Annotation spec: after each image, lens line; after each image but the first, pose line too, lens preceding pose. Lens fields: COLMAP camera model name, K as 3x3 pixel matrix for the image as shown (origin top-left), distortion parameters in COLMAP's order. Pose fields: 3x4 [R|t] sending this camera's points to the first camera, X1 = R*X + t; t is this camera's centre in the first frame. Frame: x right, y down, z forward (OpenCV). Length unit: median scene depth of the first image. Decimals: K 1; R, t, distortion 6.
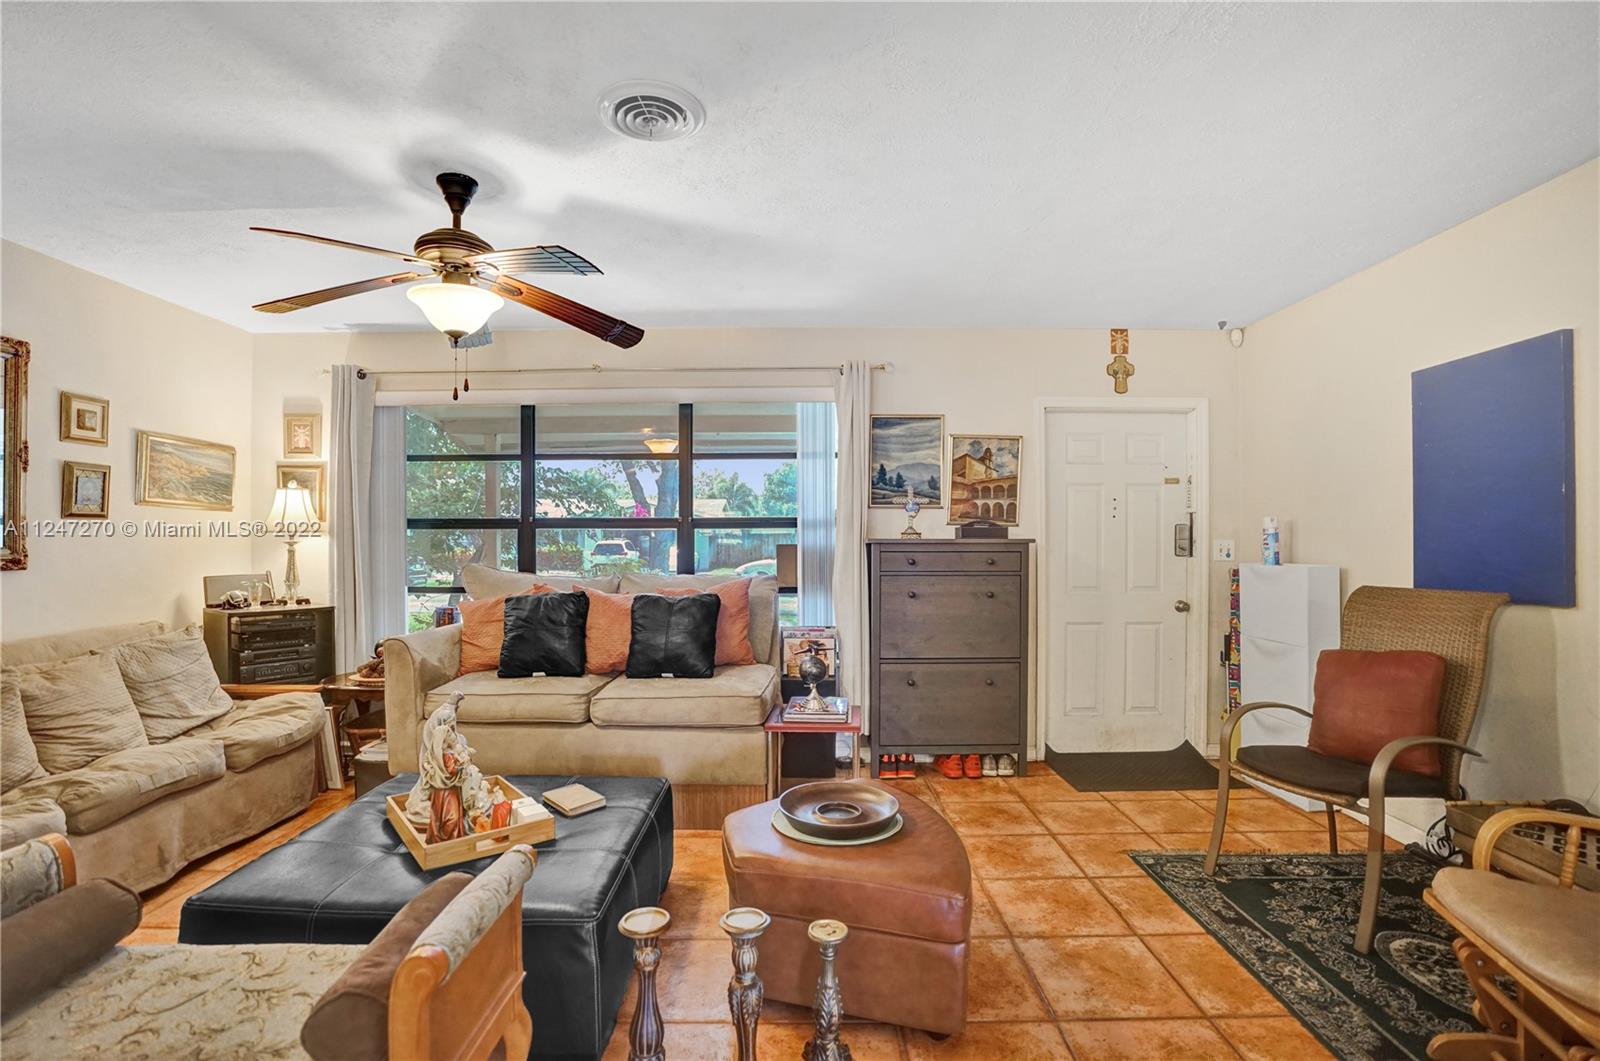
lens RADIAL K [[741.4, 0, 796.2], [0, 741.4, 542.2], [0, 0, 1]] dist [-0.060565, 0.020825]
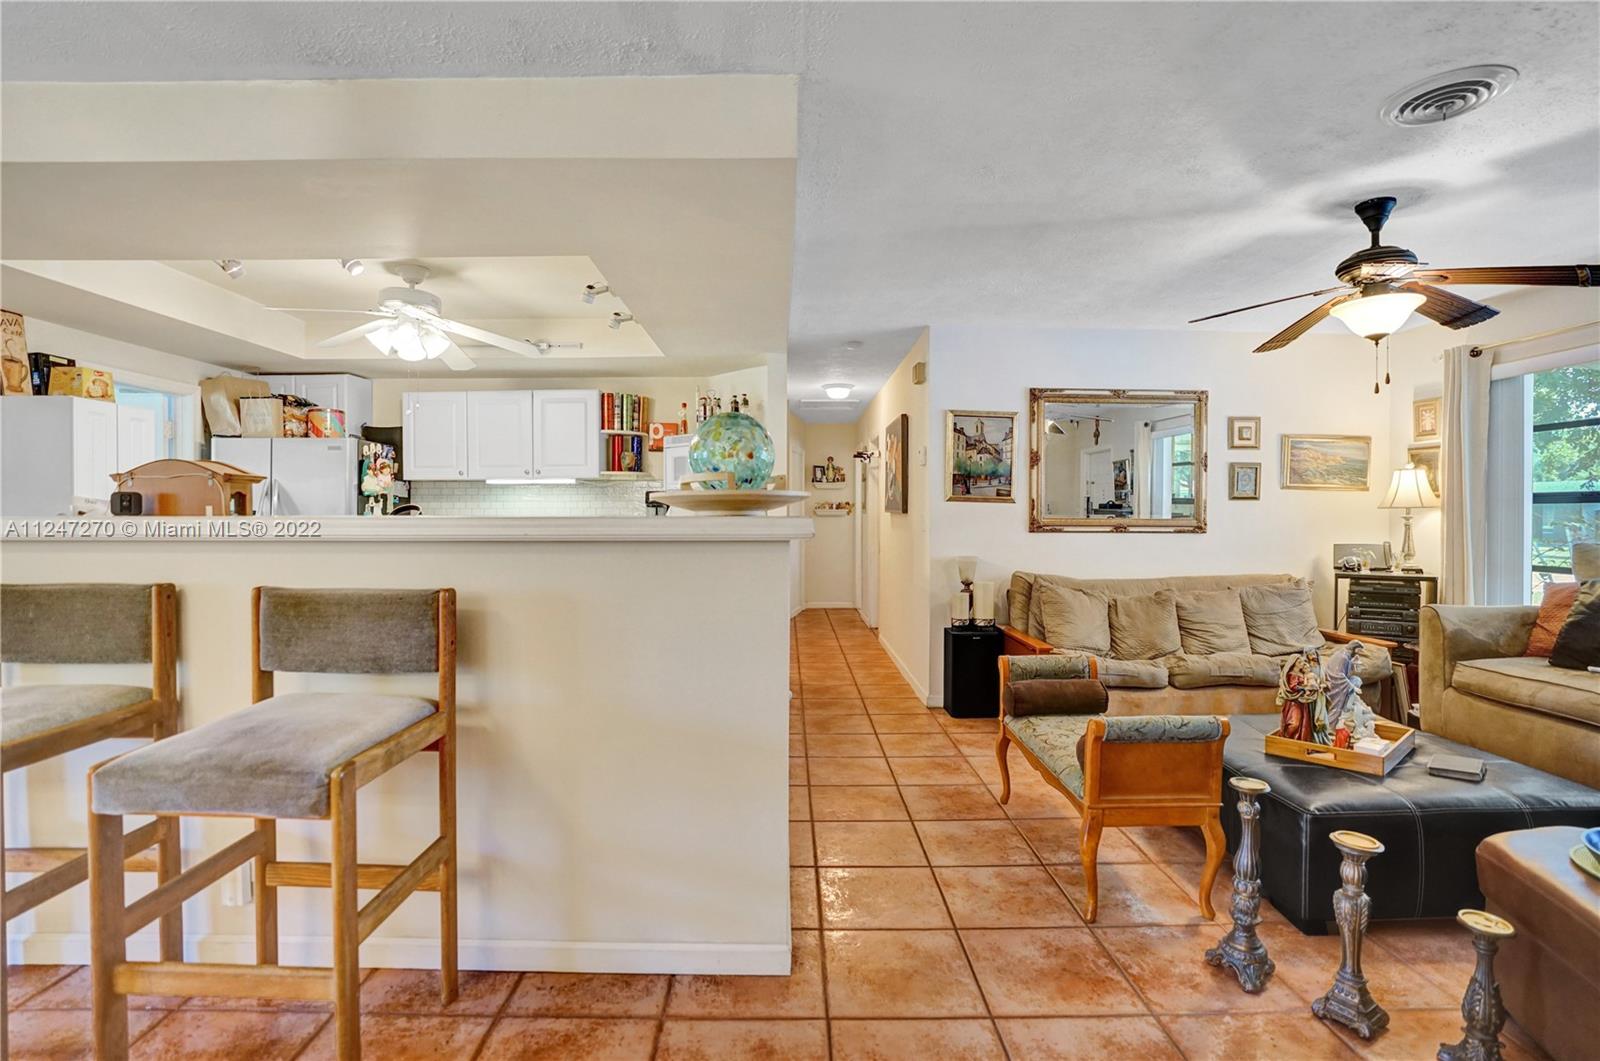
lens RADIAL K [[753.4, 0, 793.7], [0, 753.4, 525.9], [0, 0, 1]] dist [-0.064369, 0.026190]
pose [[0.014436, 0.013514, -0.999804, 0.424602], [-0.006136, 0.999891, 0.013427, 0.004419], [0.999877, 0.005941, 0.014518, 0.035427]]
